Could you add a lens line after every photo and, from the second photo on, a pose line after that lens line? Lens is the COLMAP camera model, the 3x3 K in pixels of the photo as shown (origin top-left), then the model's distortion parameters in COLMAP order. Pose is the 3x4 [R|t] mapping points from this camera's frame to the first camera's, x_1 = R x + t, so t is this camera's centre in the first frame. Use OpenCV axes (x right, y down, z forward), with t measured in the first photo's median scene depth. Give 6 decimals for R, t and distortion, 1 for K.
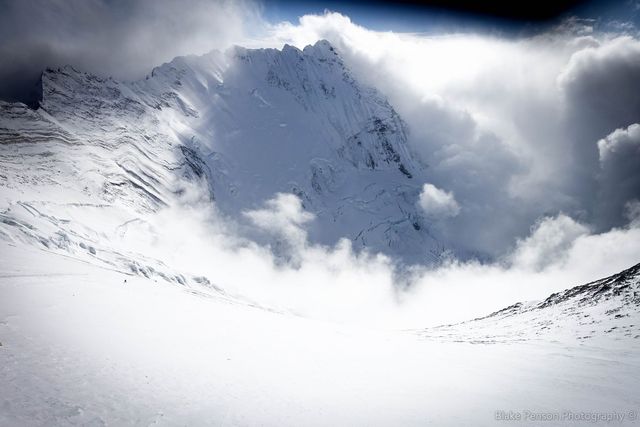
lens RADIAL K [[440.9, 0, 319.9], [0, 440.9, 210.1], [0, 0, 1]] dist [0.002997, -0.002463]
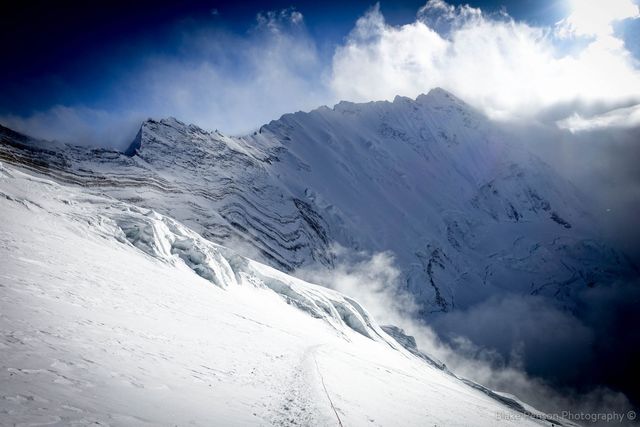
lens RADIAL K [[440.9, 0, 320.9], [0, 440.9, 212.5], [0, 0, 1]] dist [0.002997, -0.002463]
pose [[0.969444, -0.095050, -0.226148, -0.070057], [0.052805, 0.981129, -0.186003, 0.037586], [0.239560, 0.168378, 0.956169, 0.193747]]
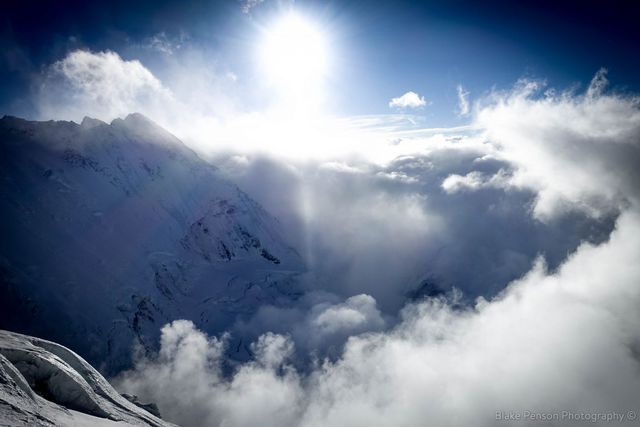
lens RADIAL K [[493.4, 0, 321.9], [0, 493.4, 210.4], [0, 0, 1]] dist [0.000686, -0.004414]
pose [[0.915376, -0.123703, 0.383124, -0.077329], [0.211699, 0.957337, -0.196697, 0.040493], [-0.342446, 0.261159, 0.902511, 0.223764]]
